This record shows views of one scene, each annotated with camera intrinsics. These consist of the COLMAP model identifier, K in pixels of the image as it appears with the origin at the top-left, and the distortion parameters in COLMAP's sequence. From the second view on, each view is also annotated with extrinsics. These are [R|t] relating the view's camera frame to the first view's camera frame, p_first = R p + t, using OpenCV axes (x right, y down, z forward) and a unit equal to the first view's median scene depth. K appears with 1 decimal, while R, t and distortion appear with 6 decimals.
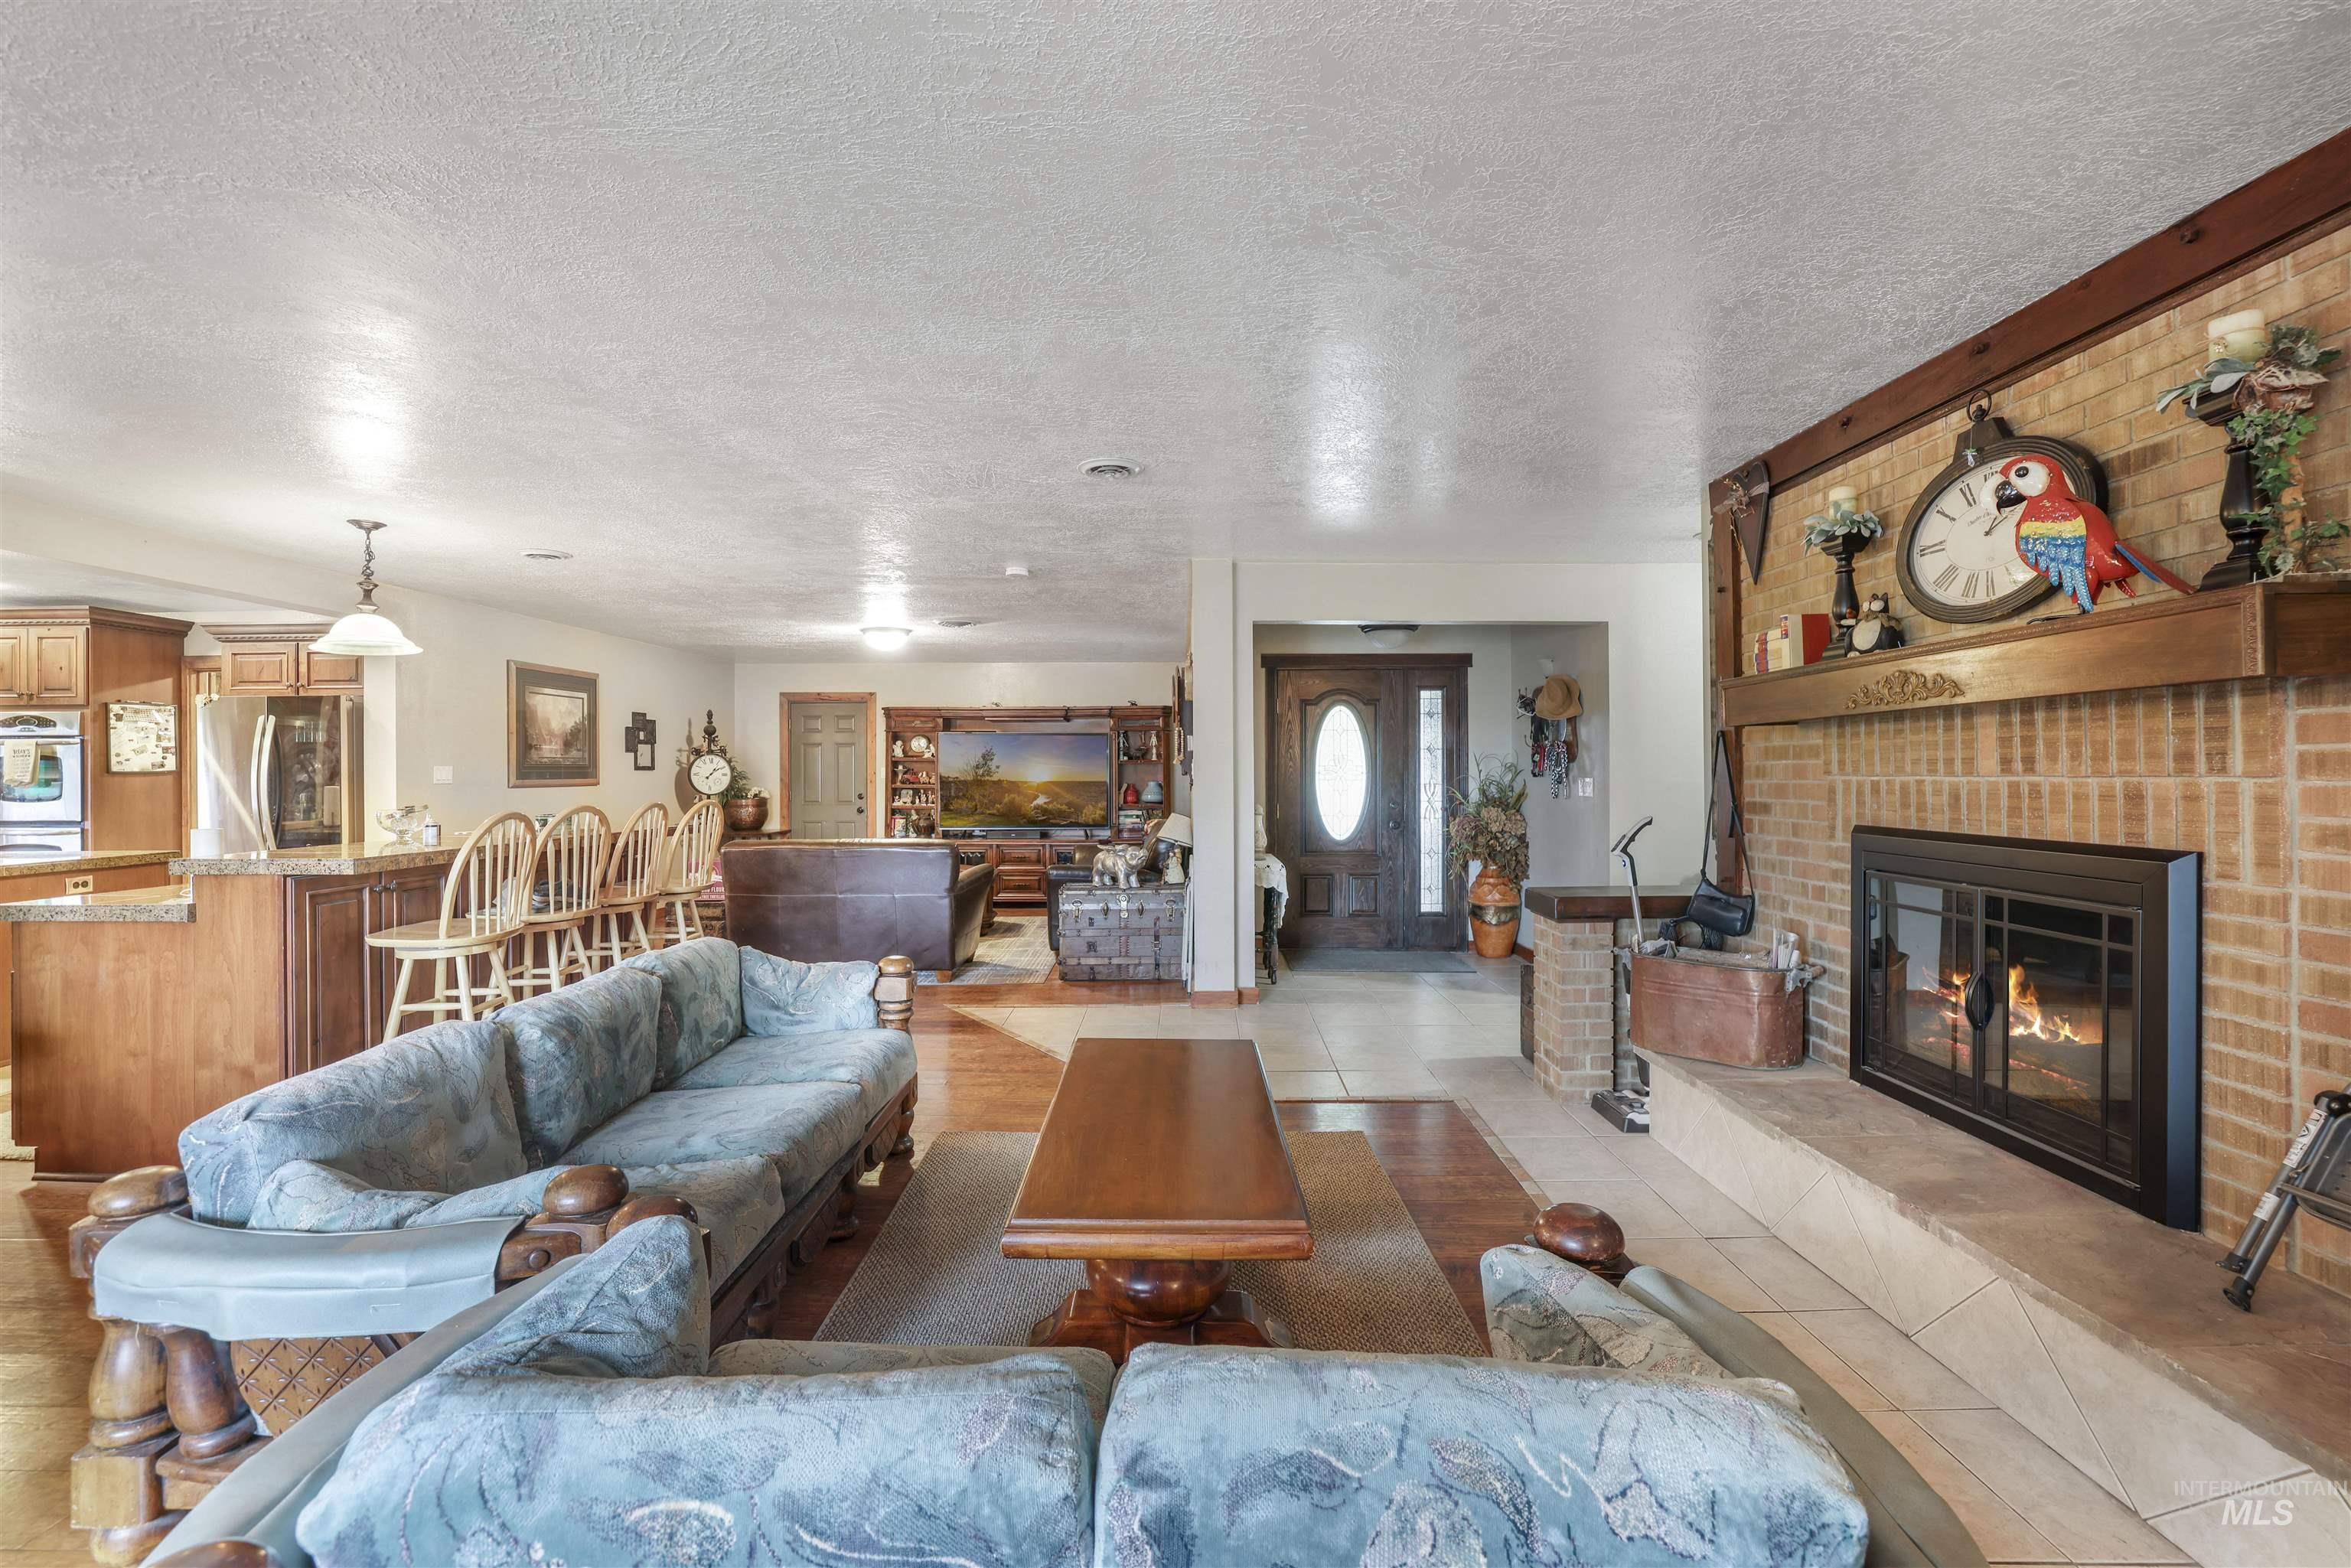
lens RADIAL K [[1042.7, 0, 1151.0], [0, 1042.7, 767.9], [0, 0, 1]] dist [-0.034162, 0.011933]
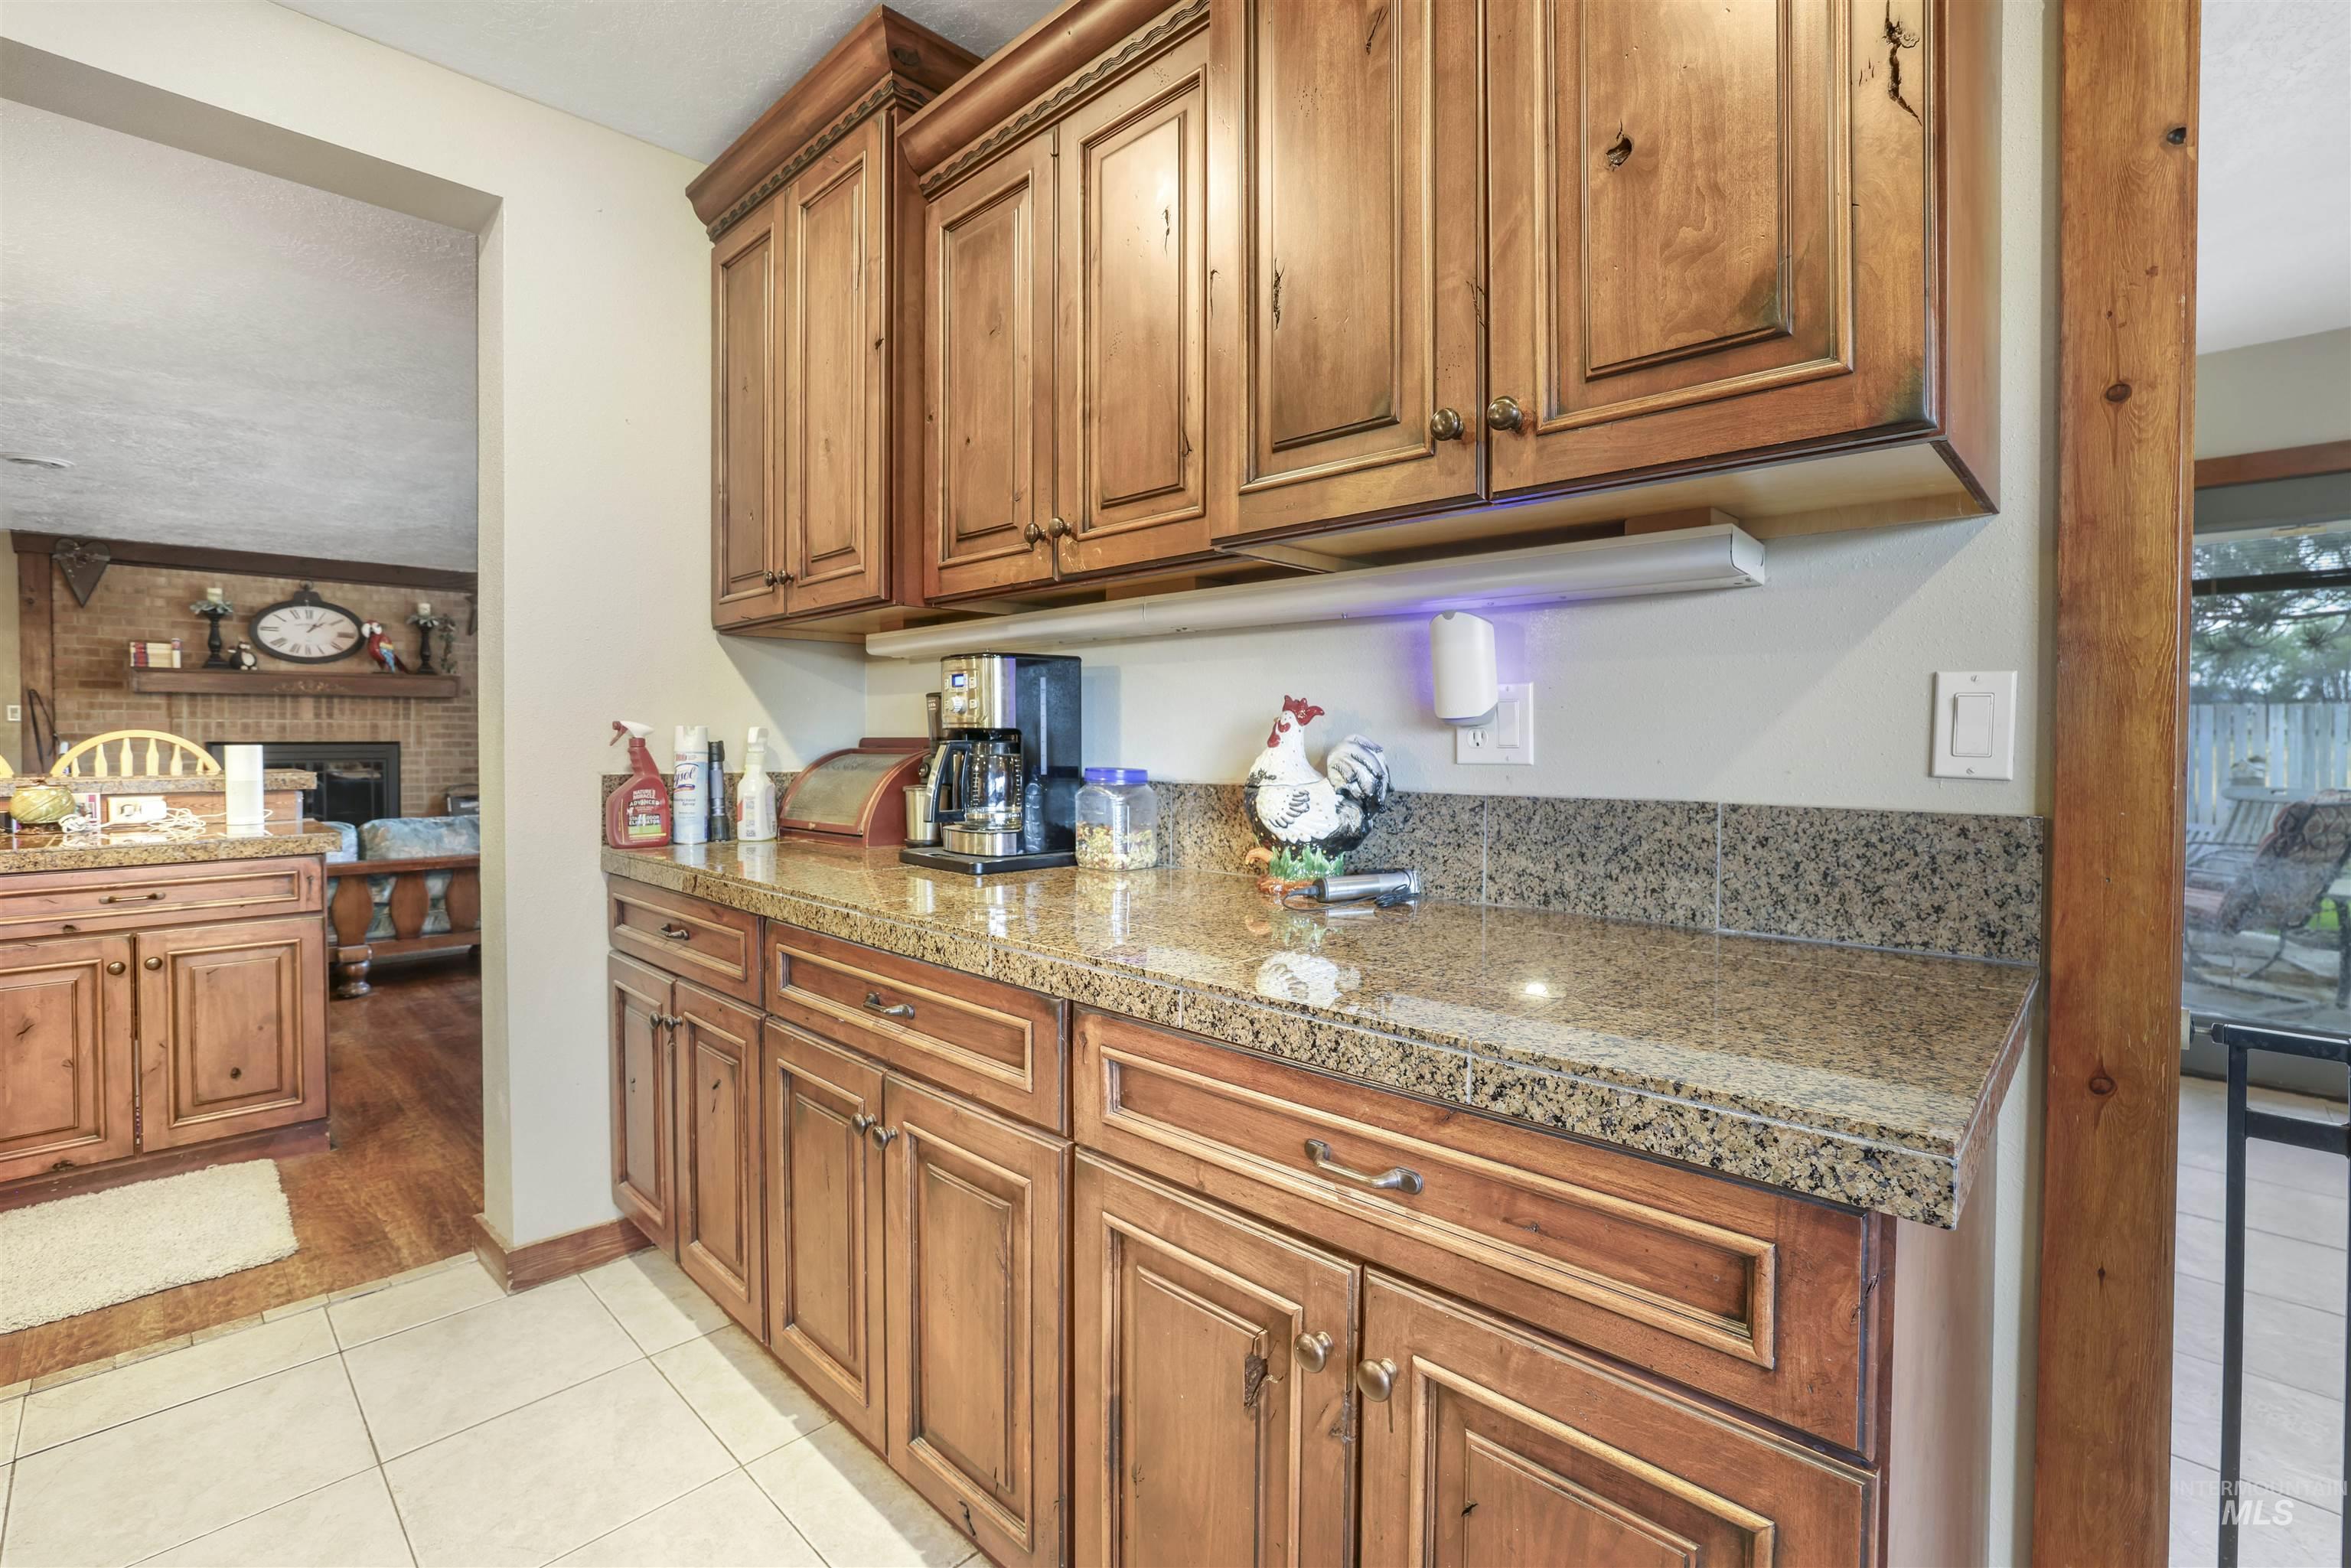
lens RADIAL K [[1042.7, 0, 1148.9], [0, 1042.7, 753.2], [0, 0, 1]] dist [-0.034162, 0.011933]
pose [[-0.734272, -0.003944, 0.678844, -1.747569], [0.001728, 0.999969, 0.007678, 0.051735], [-0.678853, 0.006811, -0.734243, 0.958238]]
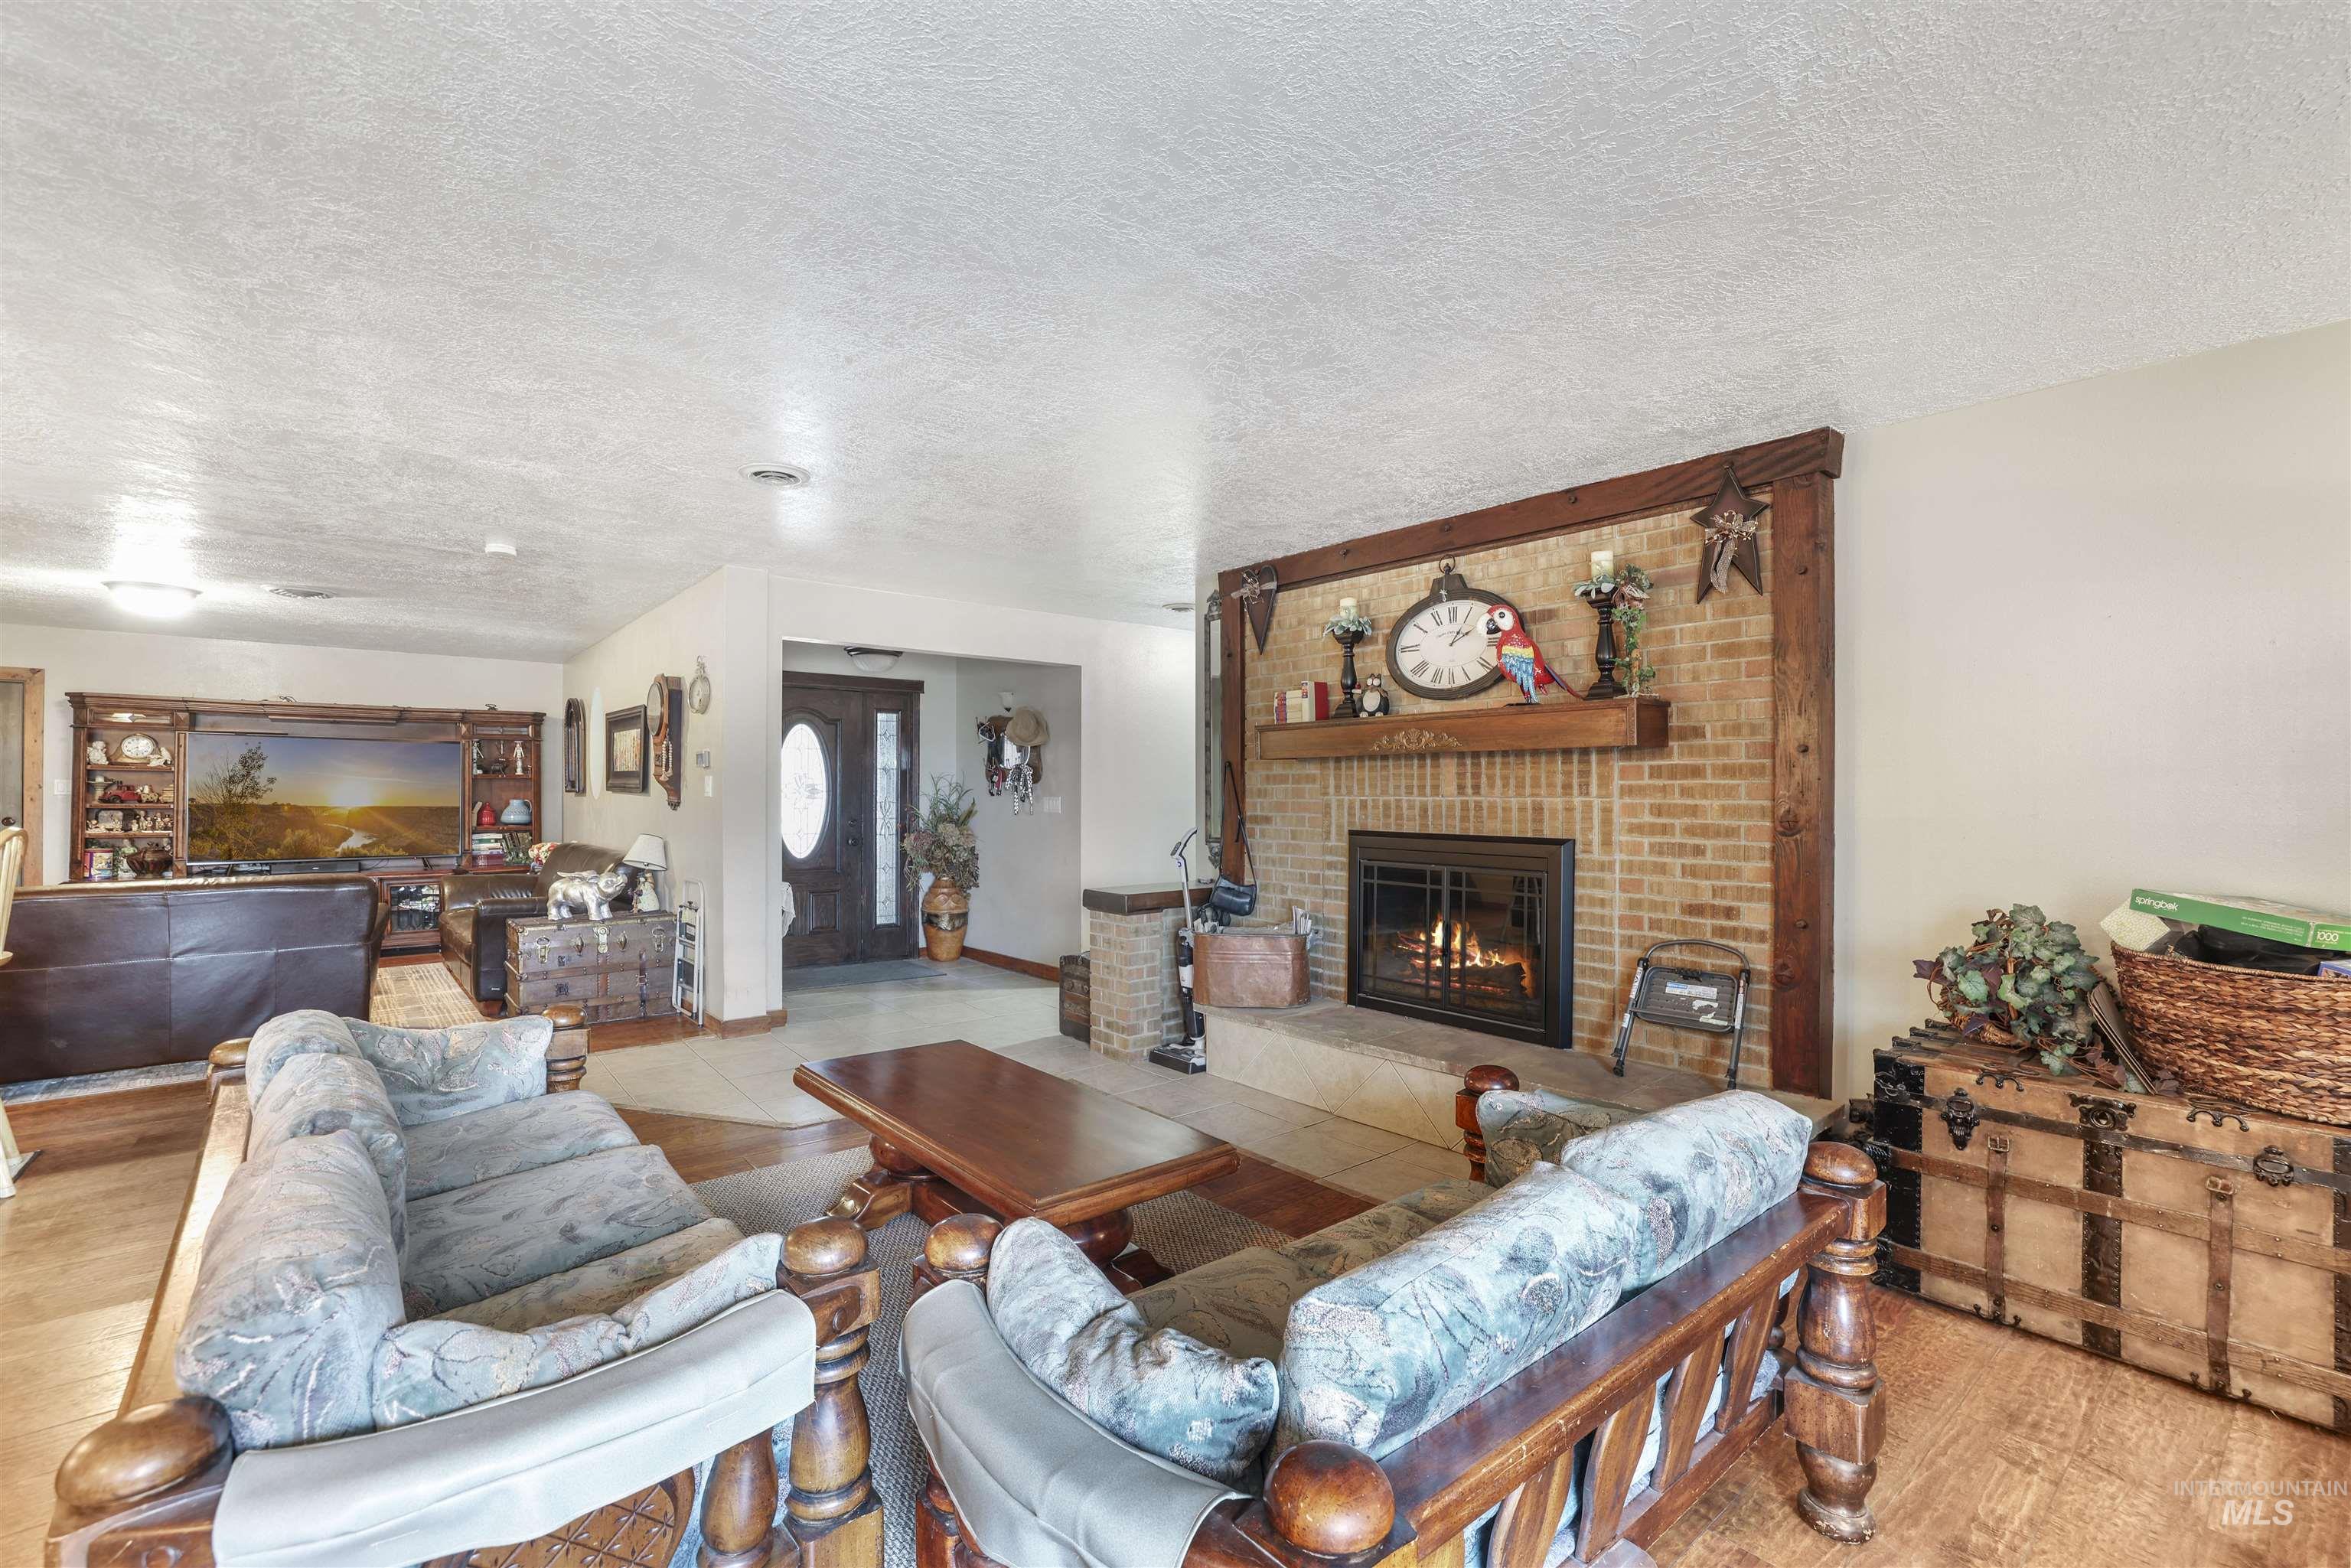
lens RADIAL K [[1042.7, 0, 1167.2], [0, 1042.7, 786.4], [0, 0, 1]] dist [-0.034162, 0.011933]
pose [[0.757653, 0.008206, 0.652606, -0.369290], [-0.008735, 0.999959, -0.002433, -0.000088], [-0.652599, -0.003857, 0.757693, 0.037880]]
